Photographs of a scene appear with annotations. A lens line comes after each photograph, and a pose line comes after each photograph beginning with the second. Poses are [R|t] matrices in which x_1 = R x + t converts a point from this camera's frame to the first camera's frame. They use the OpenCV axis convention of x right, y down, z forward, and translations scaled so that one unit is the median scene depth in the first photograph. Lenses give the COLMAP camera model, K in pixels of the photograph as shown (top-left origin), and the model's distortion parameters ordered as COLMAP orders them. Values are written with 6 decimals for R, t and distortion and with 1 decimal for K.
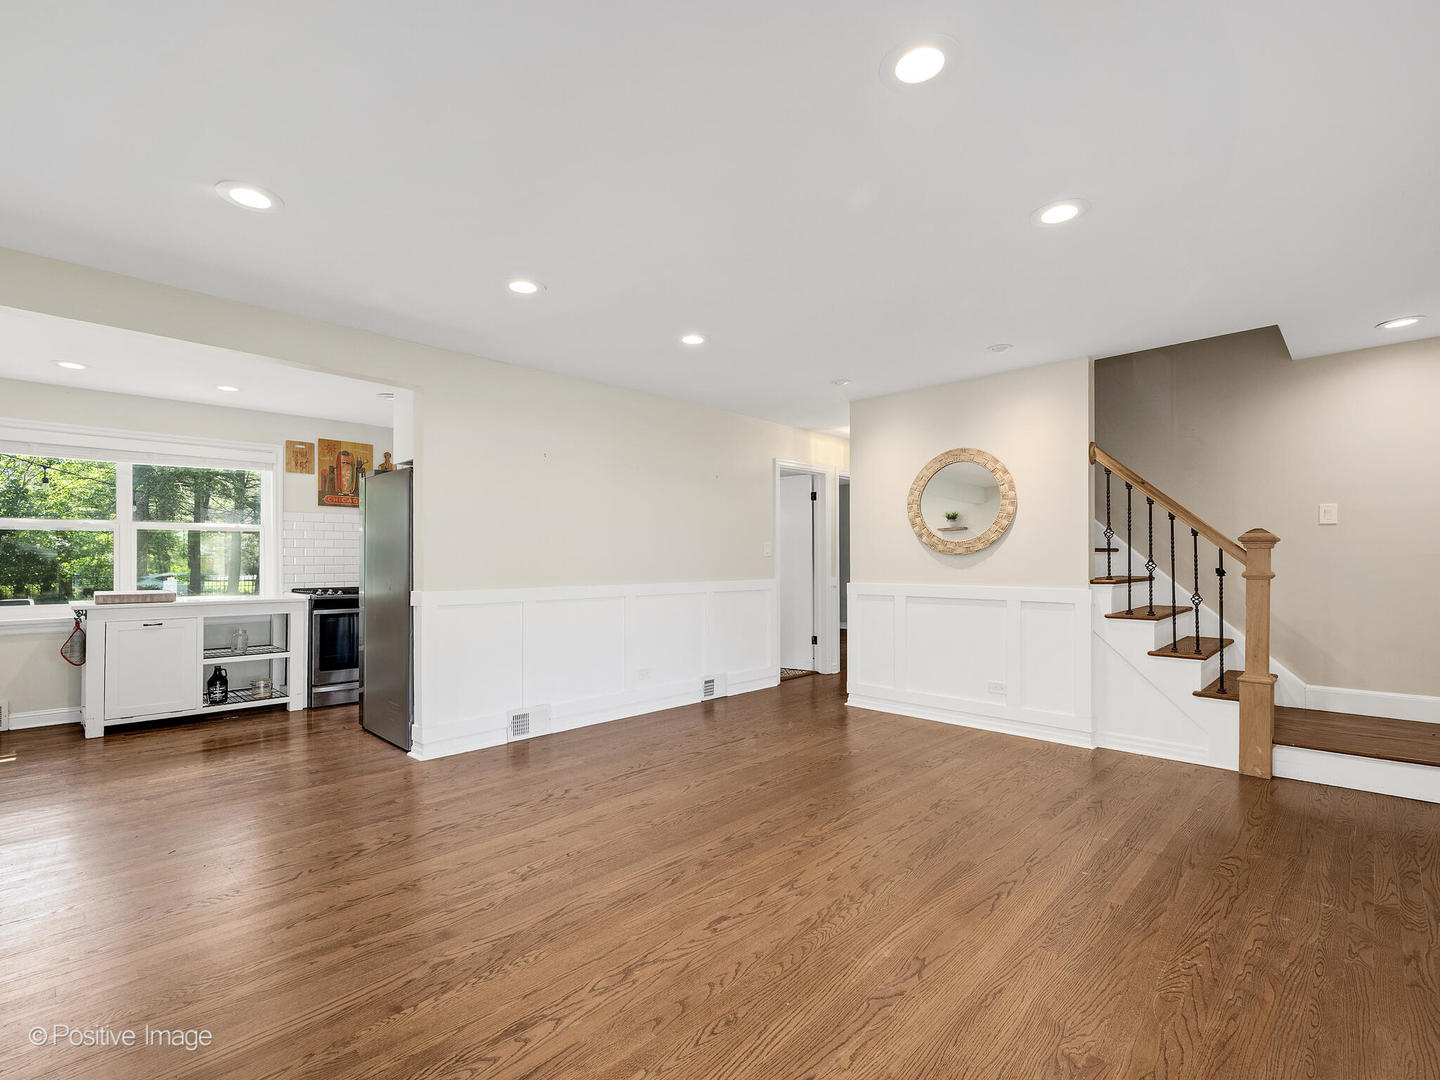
lens RADIAL K [[672.3, 0, 722.5], [0, 672.3, 562.9], [0, 0, 1]] dist [0.000840, 0.000434]
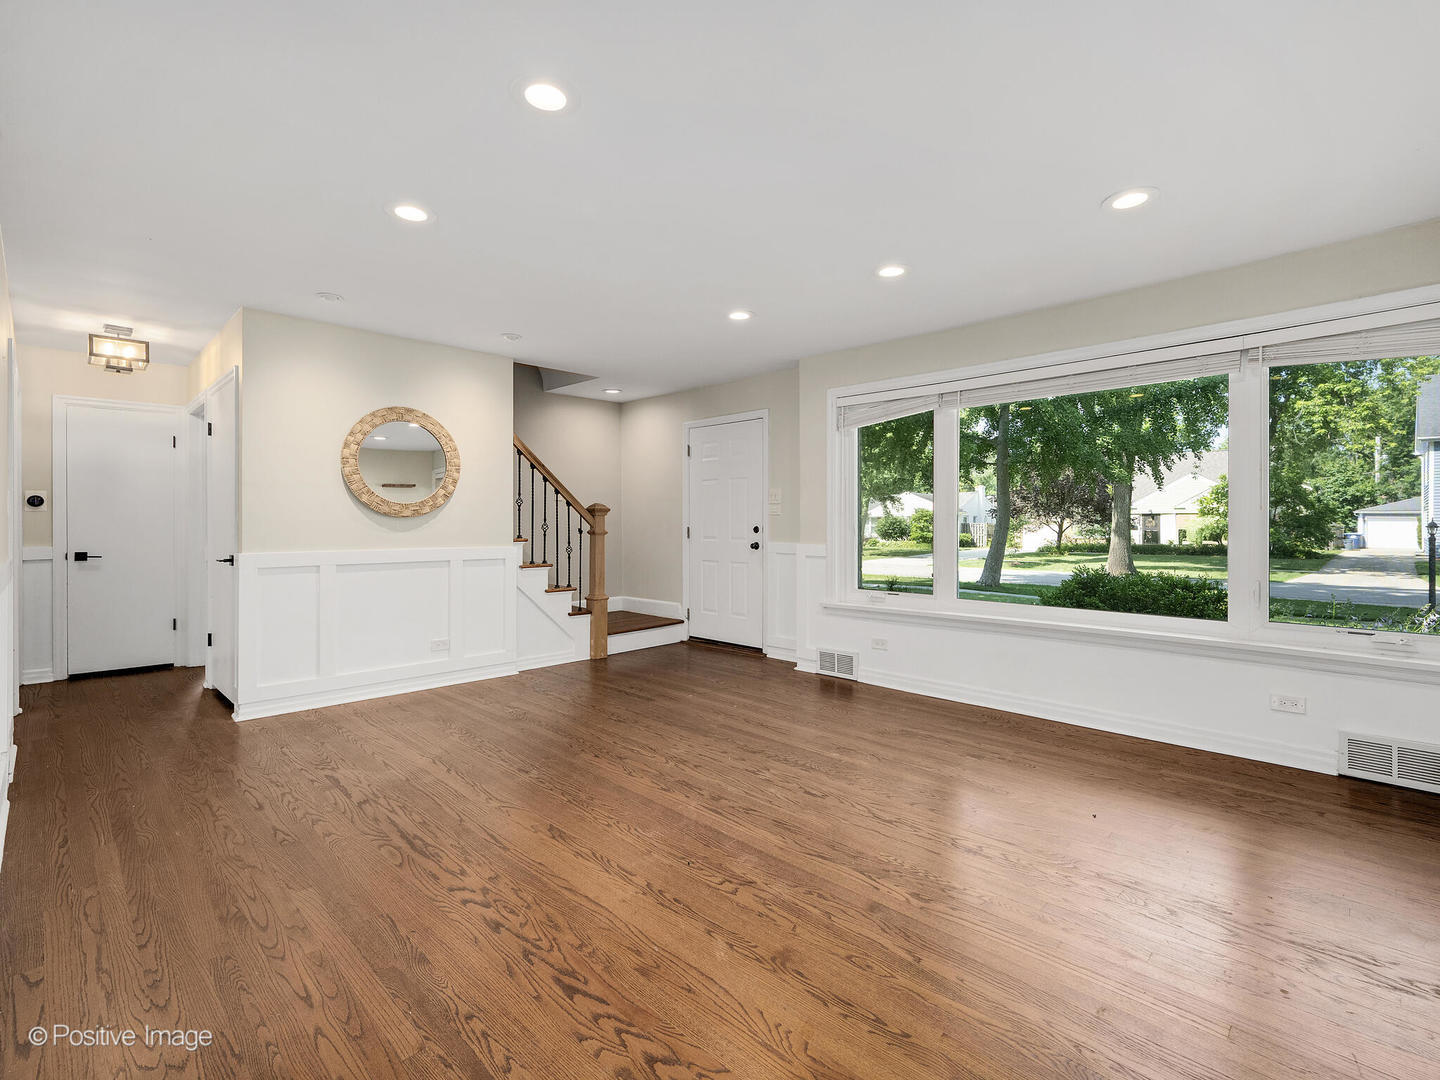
lens RADIAL K [[668.4, 0, 721.4], [0, 668.4, 532.6], [0, 0, 1]] dist [-0.000301, -0.000589]
pose [[0.016465, -0.013677, 0.999771, -0.762242], [0.004132, 0.999899, 0.013610, -0.001350], [-0.999856, 0.003907, 0.016520, 0.666879]]
